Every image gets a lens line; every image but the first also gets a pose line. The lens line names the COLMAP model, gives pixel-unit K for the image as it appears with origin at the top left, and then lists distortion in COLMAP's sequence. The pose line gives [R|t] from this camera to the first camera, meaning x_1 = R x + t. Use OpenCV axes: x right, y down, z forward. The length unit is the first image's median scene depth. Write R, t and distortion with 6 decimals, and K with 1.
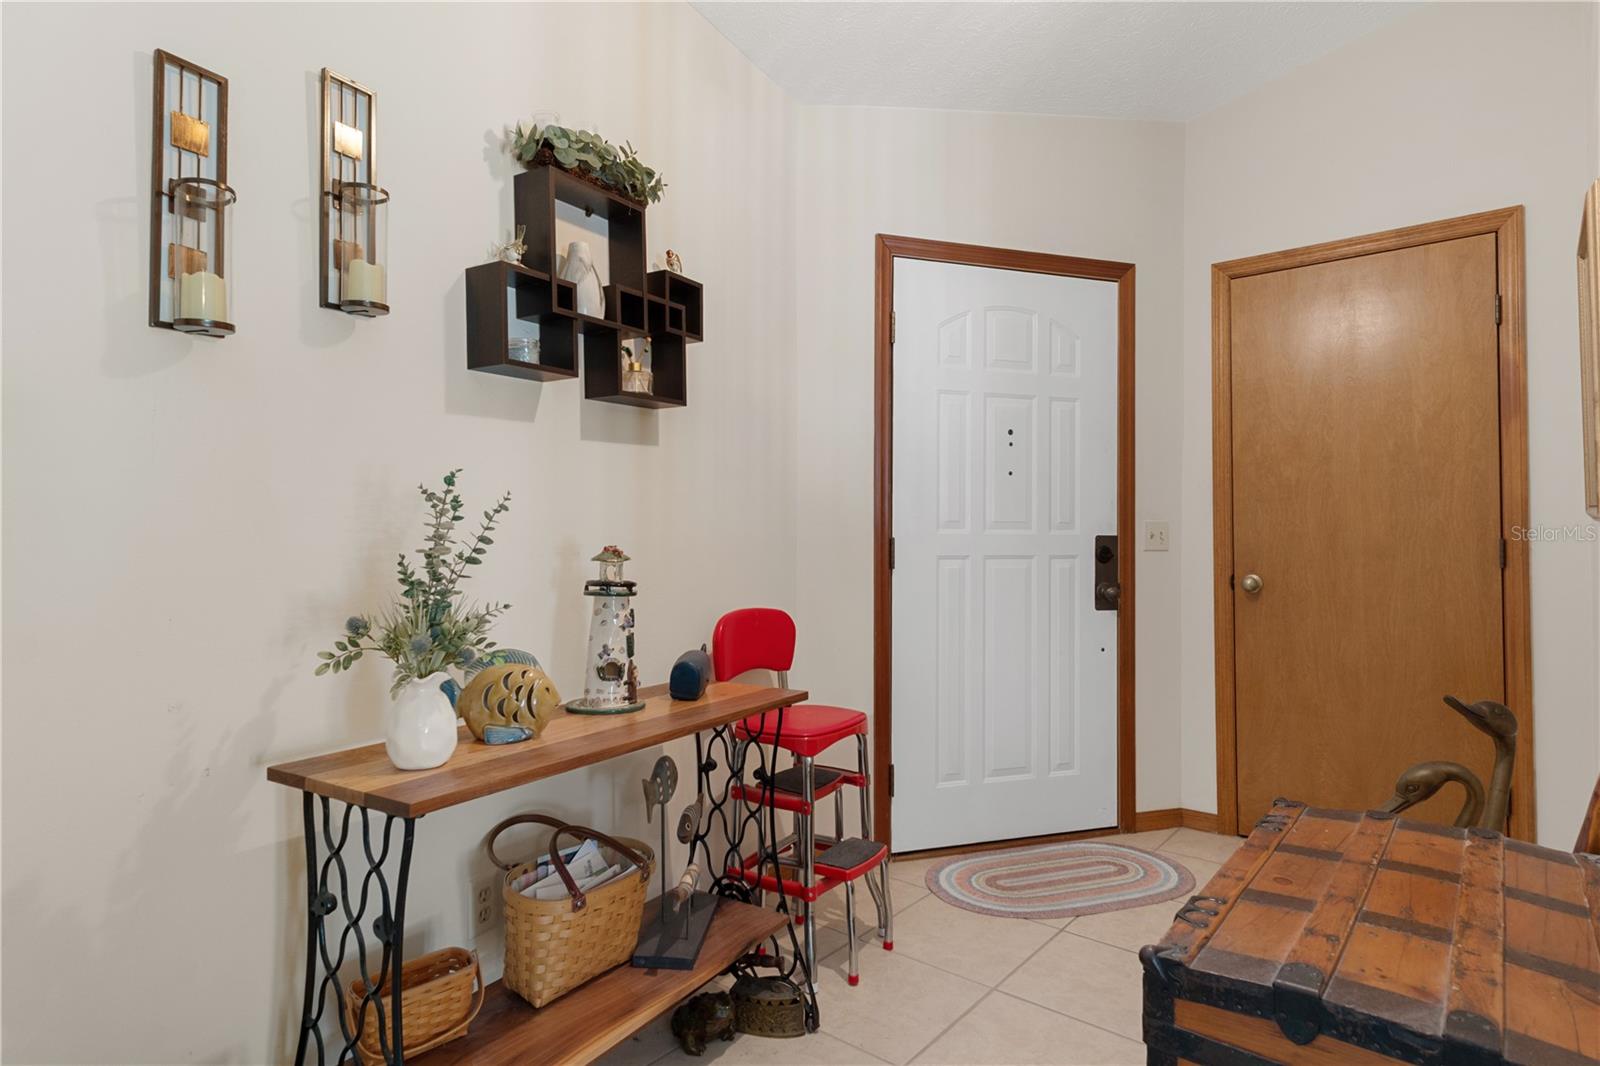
lens RADIAL K [[879.6, 0, 799.4], [0, 879.6, 518.0], [0, 0, 1]] dist [0.012996, -0.000221]
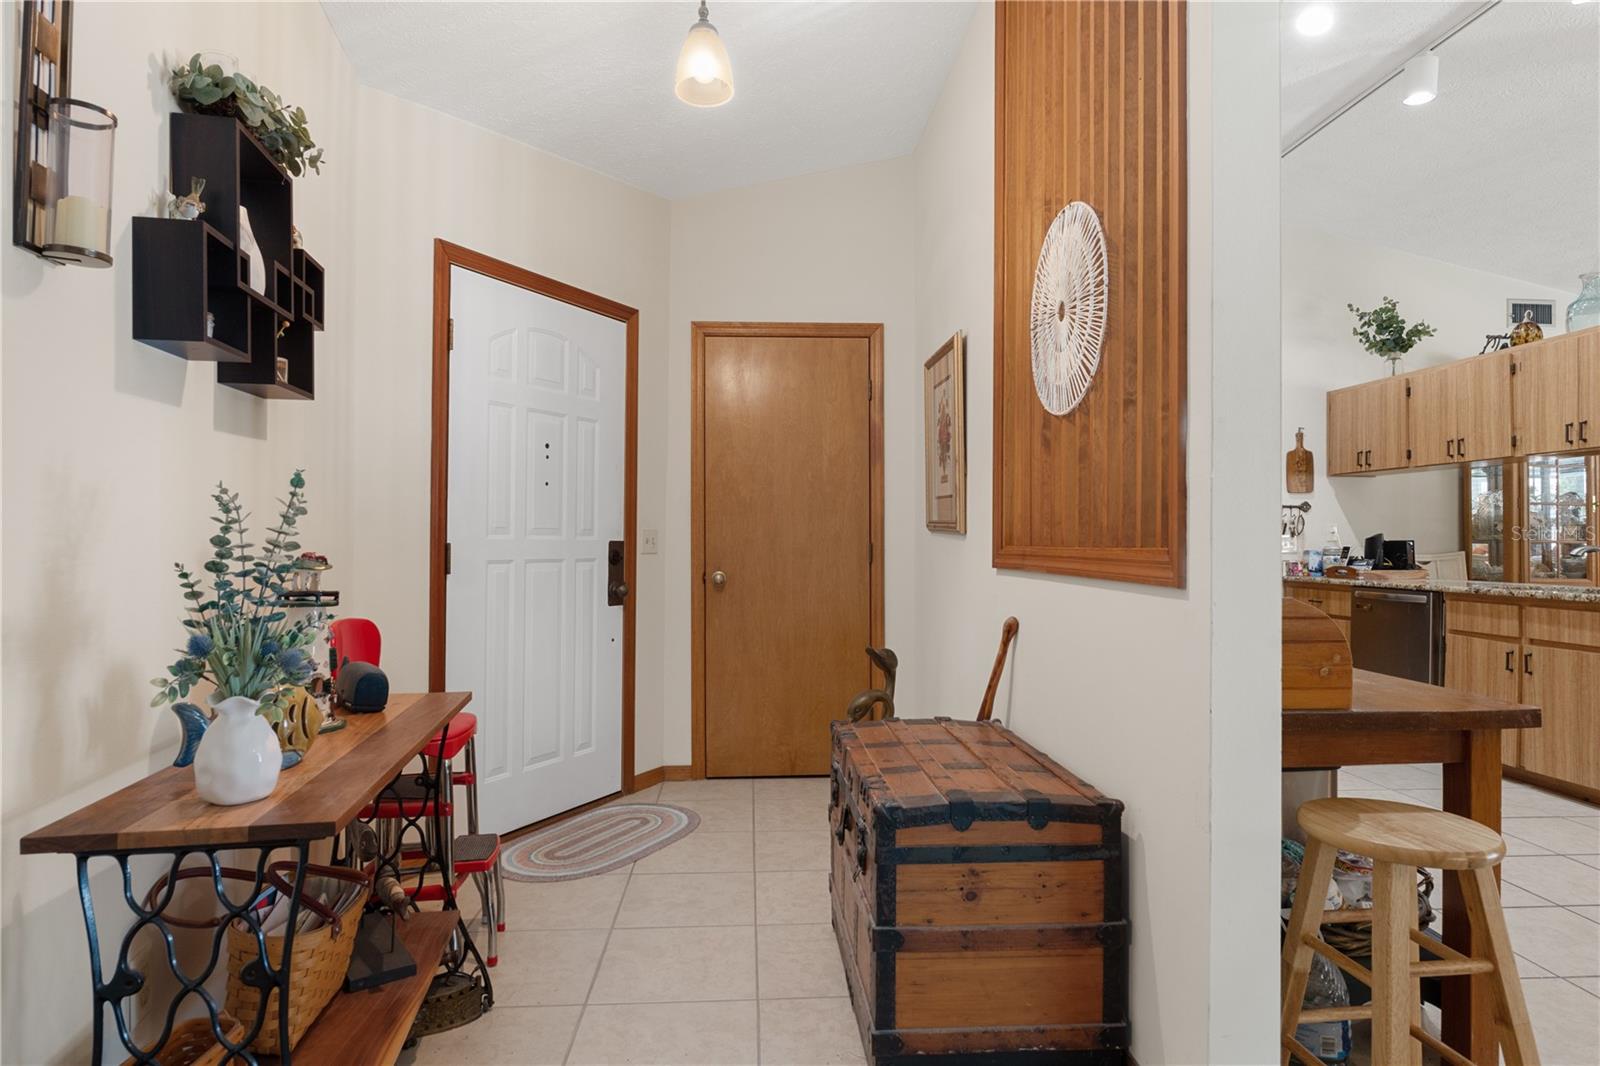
lens RADIAL K [[883.2, 0, 800.7], [0, 883.2, 527.0], [0, 0, 1]] dist [-0.002867, -0.002190]
pose [[0.734956, 0.010731, 0.678030, -0.280994], [-0.013754, 0.999905, -0.000916, -0.000732], [-0.677975, -0.008653, 0.735034, -0.015856]]
